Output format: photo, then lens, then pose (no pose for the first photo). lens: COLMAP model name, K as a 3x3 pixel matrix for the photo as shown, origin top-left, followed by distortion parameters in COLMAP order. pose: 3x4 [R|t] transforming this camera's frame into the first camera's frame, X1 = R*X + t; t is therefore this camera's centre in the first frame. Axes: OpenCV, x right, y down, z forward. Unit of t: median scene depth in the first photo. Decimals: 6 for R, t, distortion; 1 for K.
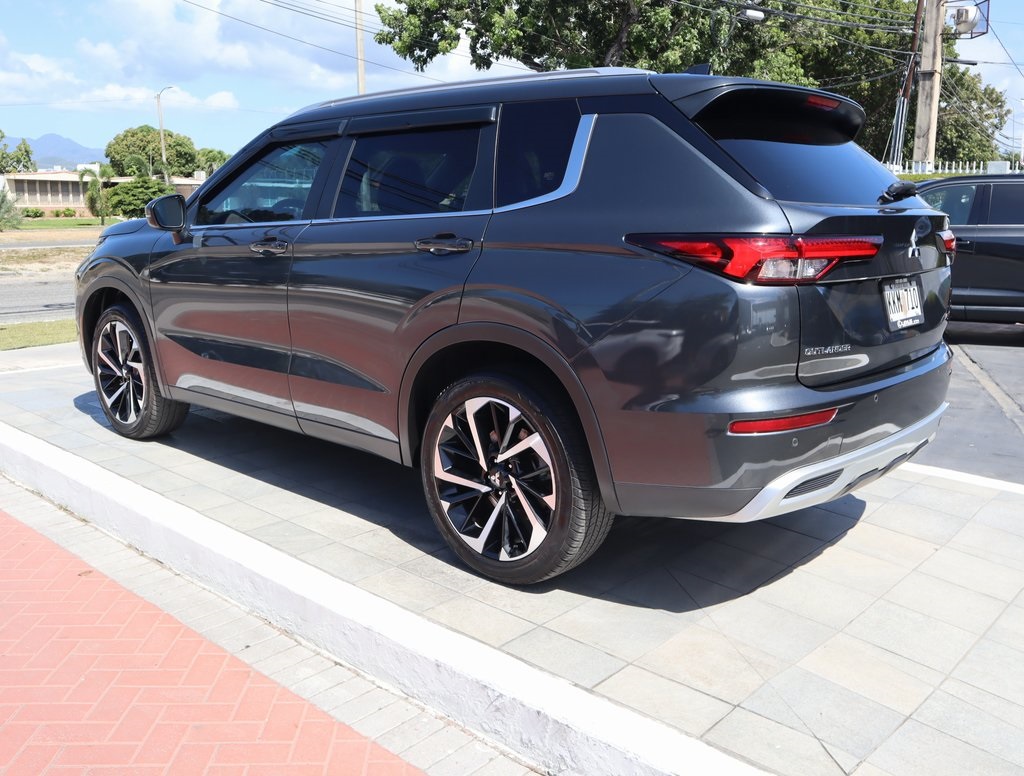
lens RADIAL K [[930.0, 0, 518.1], [0, 930.0, 385.2], [0, 0, 1]] dist [-0.069825, 0.059452]
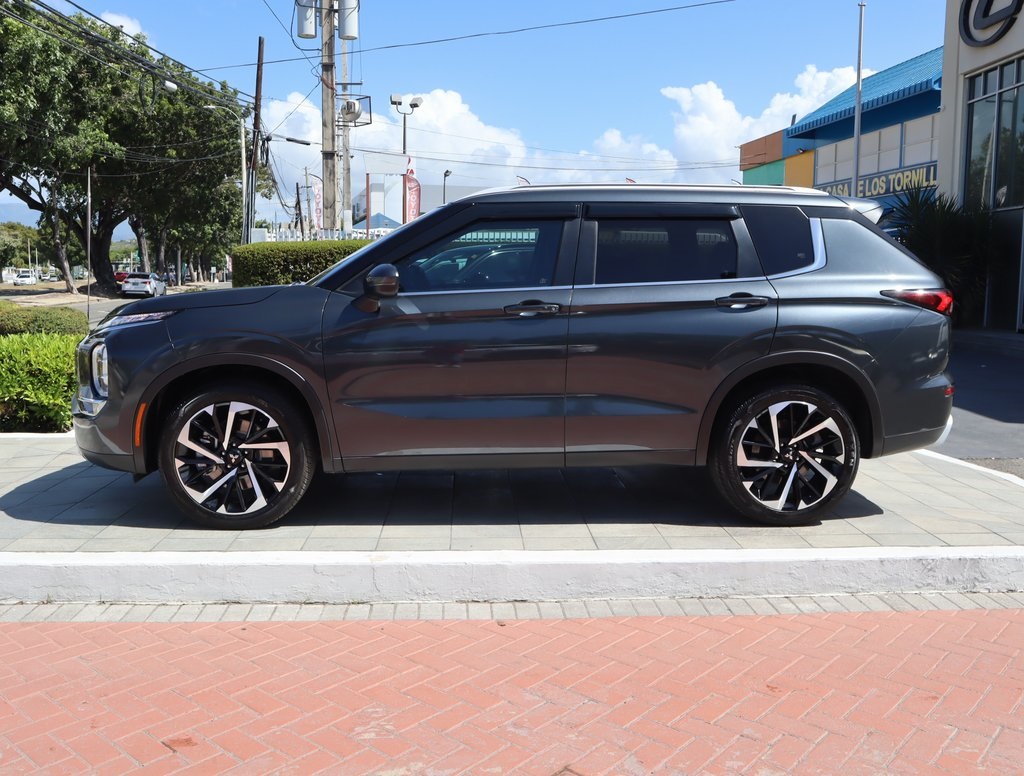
lens RADIAL K [[930.0, 0, 513.6], [0, 930.0, 395.1], [0, 0, 1]] dist [-0.069825, 0.059452]
pose [[0.706894, -0.103889, 0.699648, -1.360927], [0.143002, 0.989719, 0.002479, -0.062325], [-0.692713, 0.098299, 0.714483, 0.237682]]
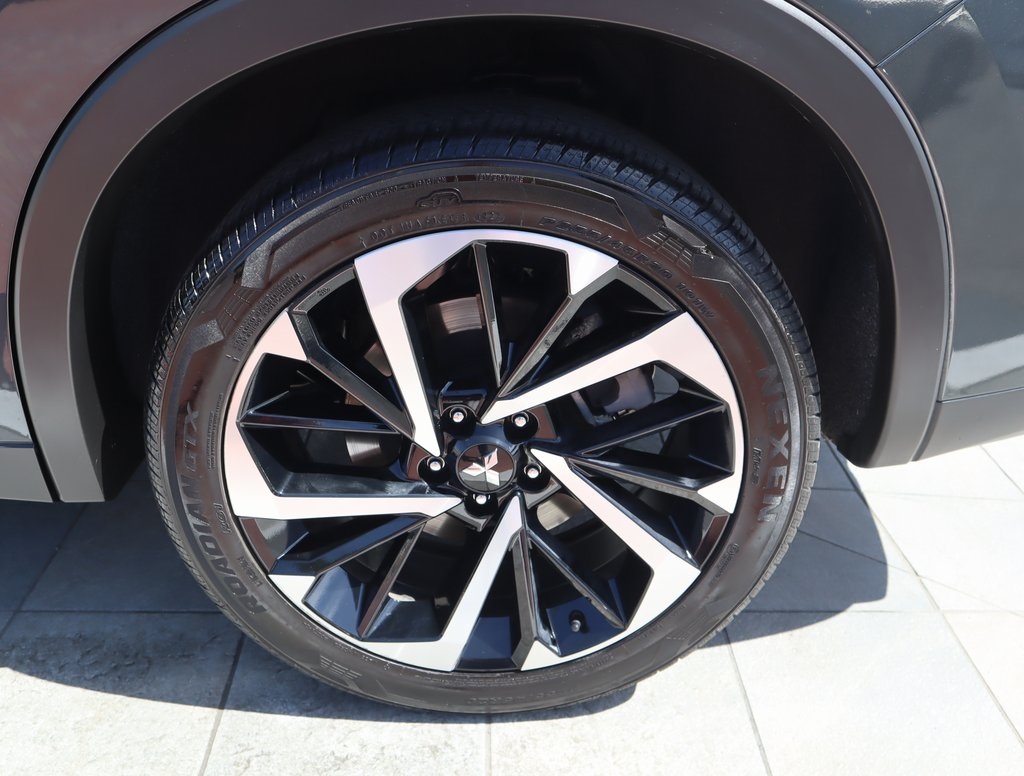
lens RADIAL K [[930.0, 0, 517.8], [0, 930.0, 380.9], [0, 0, 1]] dist [-0.069825, 0.059452]
pose [[0.729963, -0.317539, 0.605246, -0.201433], [0.116855, 0.930470, 0.347232, -0.039491], [-0.673423, -0.182740, 0.716315, 0.765104]]
